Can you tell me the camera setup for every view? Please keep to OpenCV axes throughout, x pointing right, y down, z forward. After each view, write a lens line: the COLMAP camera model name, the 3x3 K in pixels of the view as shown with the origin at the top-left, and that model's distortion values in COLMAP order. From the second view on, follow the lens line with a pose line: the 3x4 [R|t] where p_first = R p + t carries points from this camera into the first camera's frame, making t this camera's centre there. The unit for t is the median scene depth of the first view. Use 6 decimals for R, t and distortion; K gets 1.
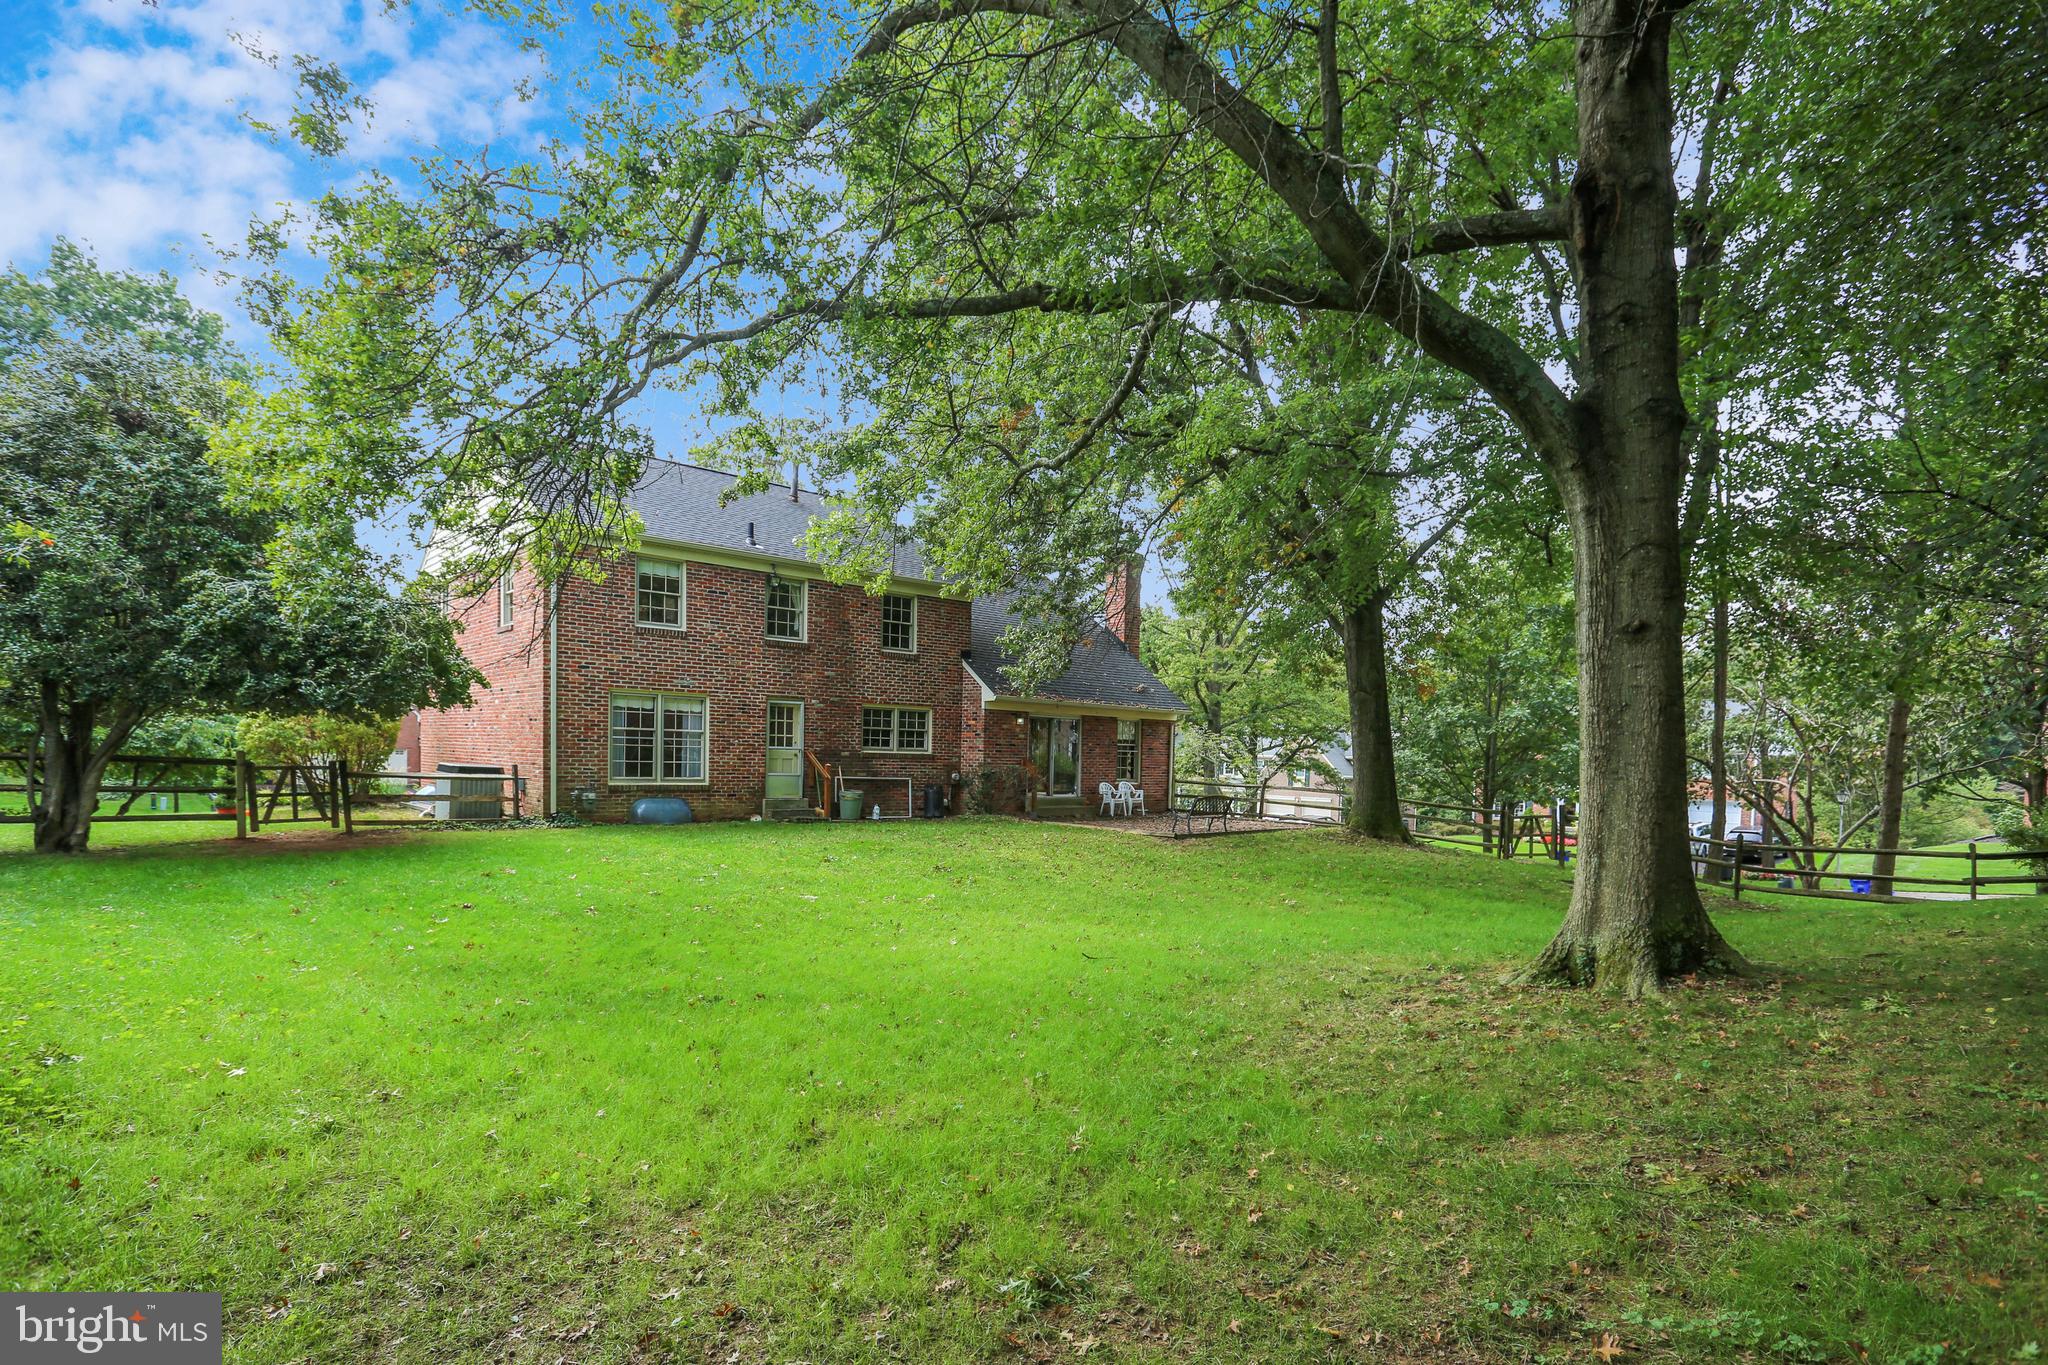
lens RADIAL K [[965.2, 0, 1012.8], [0, 965.2, 789.6], [0, 0, 1]] dist [-0.008046, 0.000882]
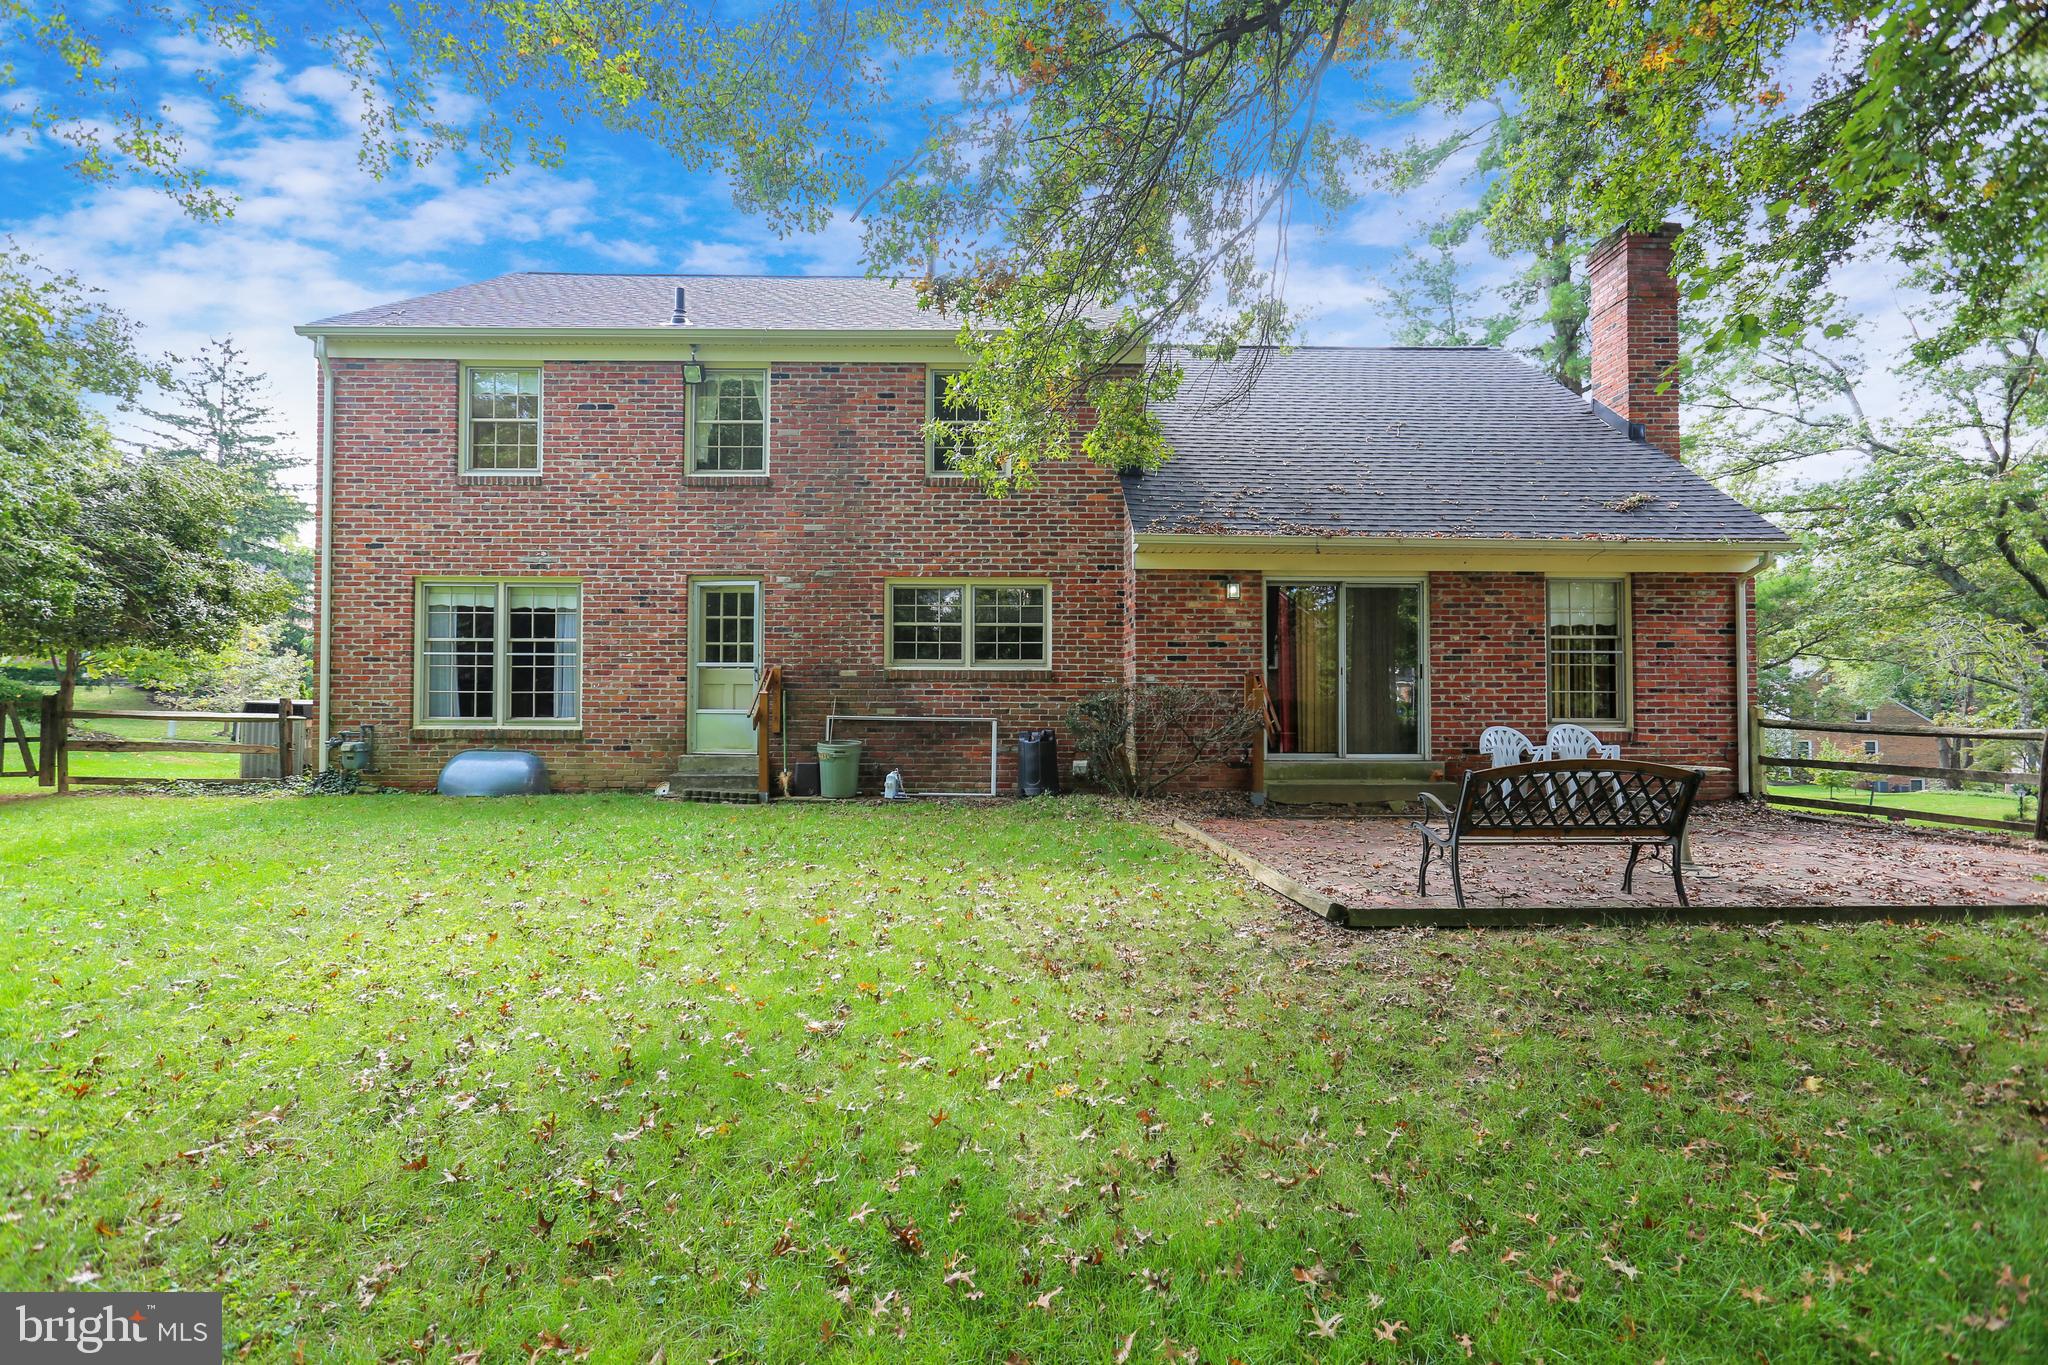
lens RADIAL K [[965.2, 0, 1019.9], [0, 965.2, 679.6], [0, 0, 1]] dist [-0.008046, 0.000882]
pose [[0.767671, -0.041397, -0.639506, 0.250082], [-0.007361, 0.997276, -0.073392, 0.005204], [0.640802, 0.061048, 0.765275, 0.672387]]
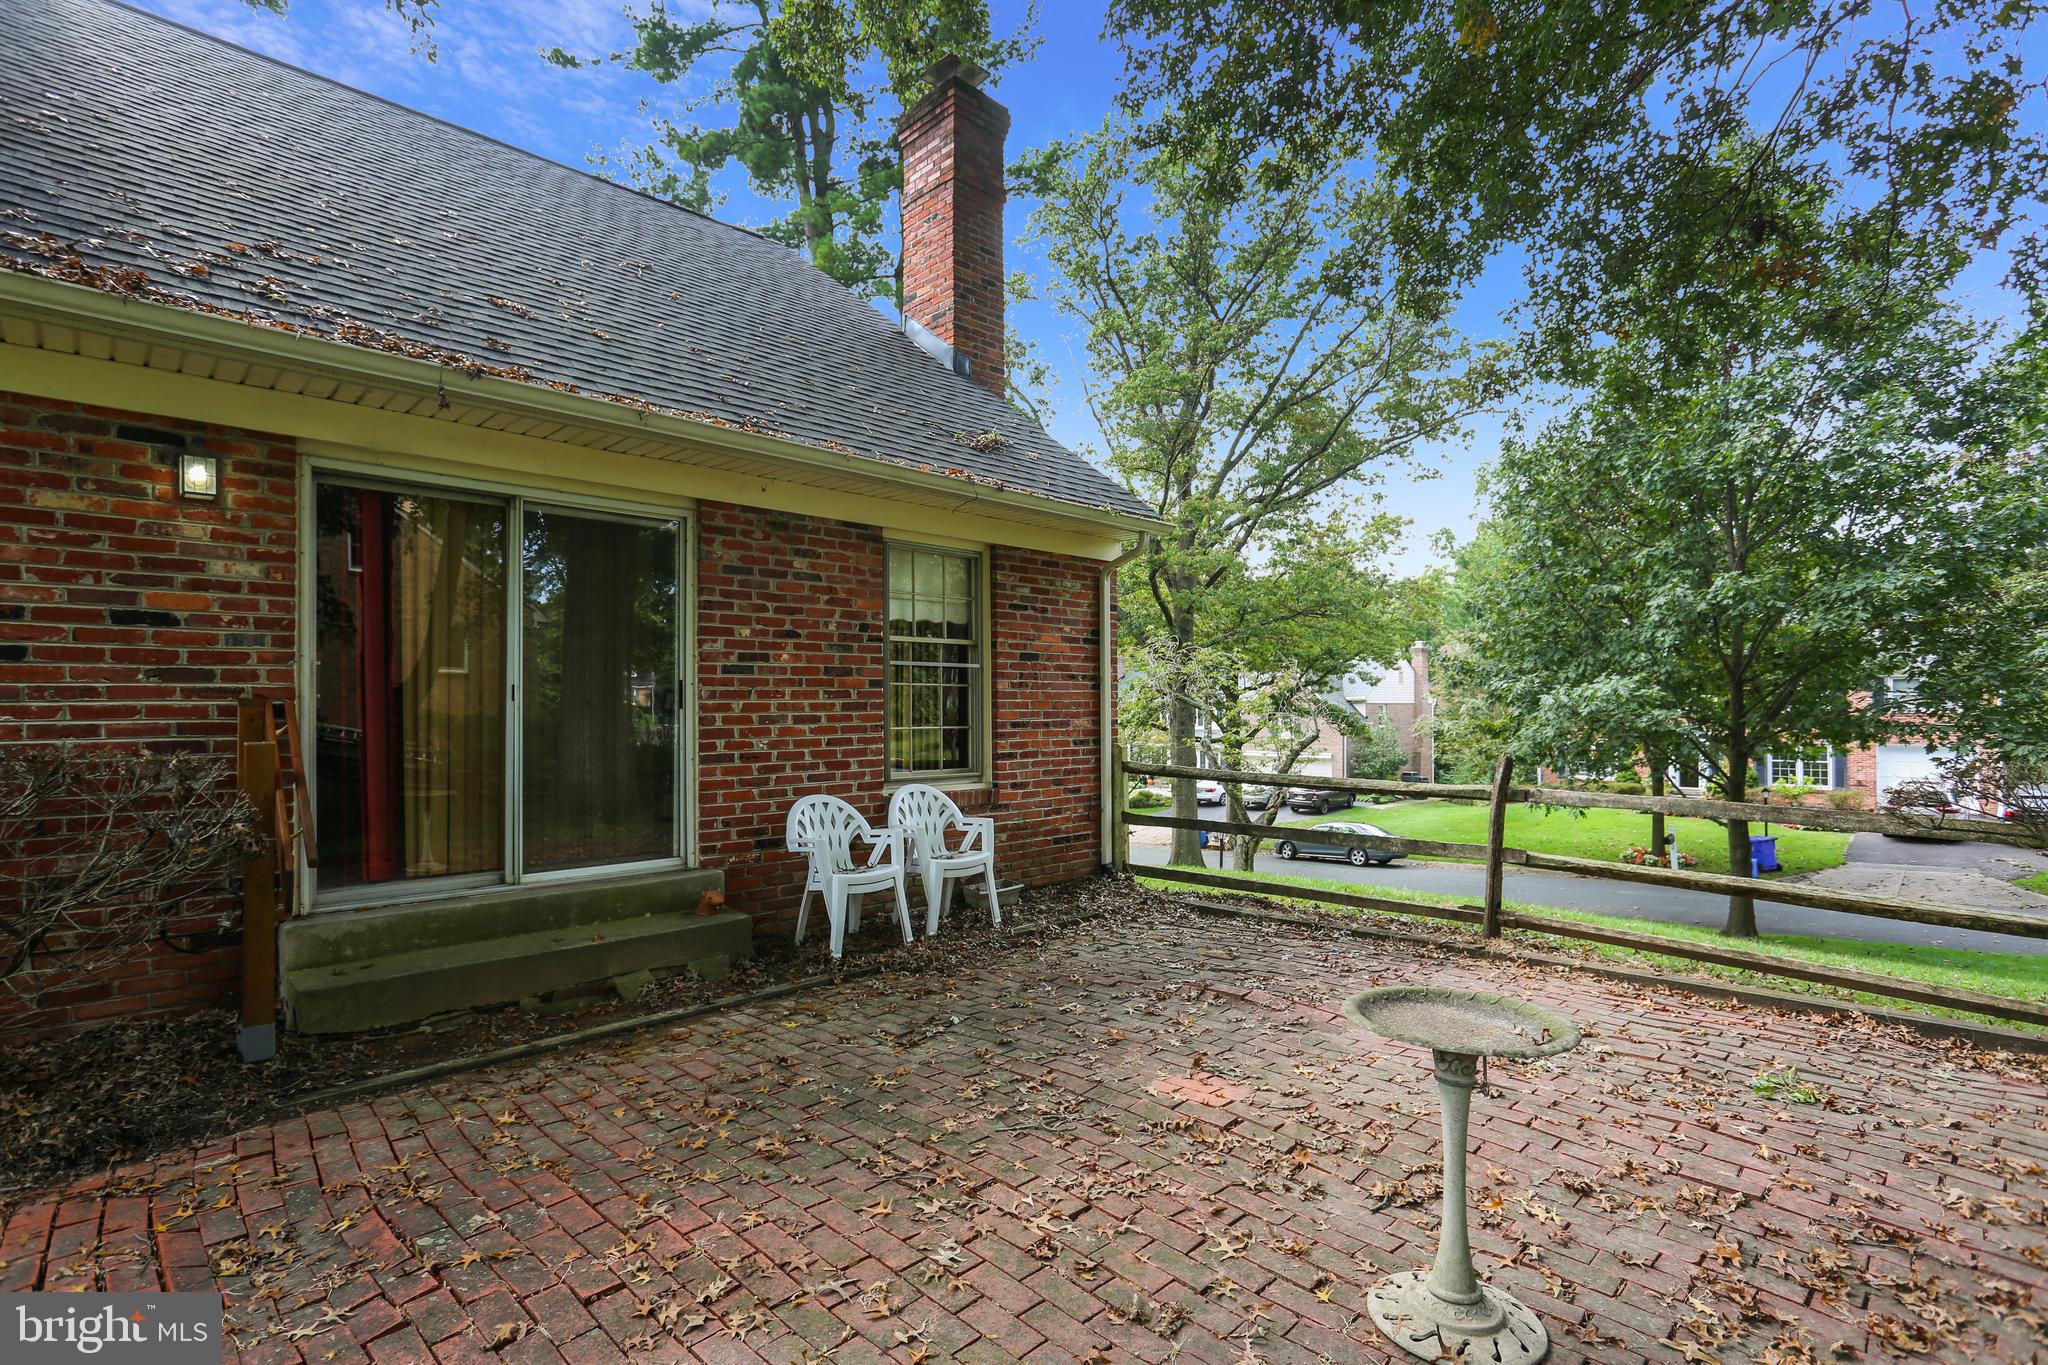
lens RADIAL K [[965.2, 0, 997.3], [0, 965.2, 708.0], [0, 0, 1]] dist [-0.008046, 0.000882]
pose [[0.998955, -0.026629, 0.037134, 0.159892], [0.027963, 0.998965, -0.035870, -0.023606], [-0.036140, 0.036871, 0.998666, 0.944076]]
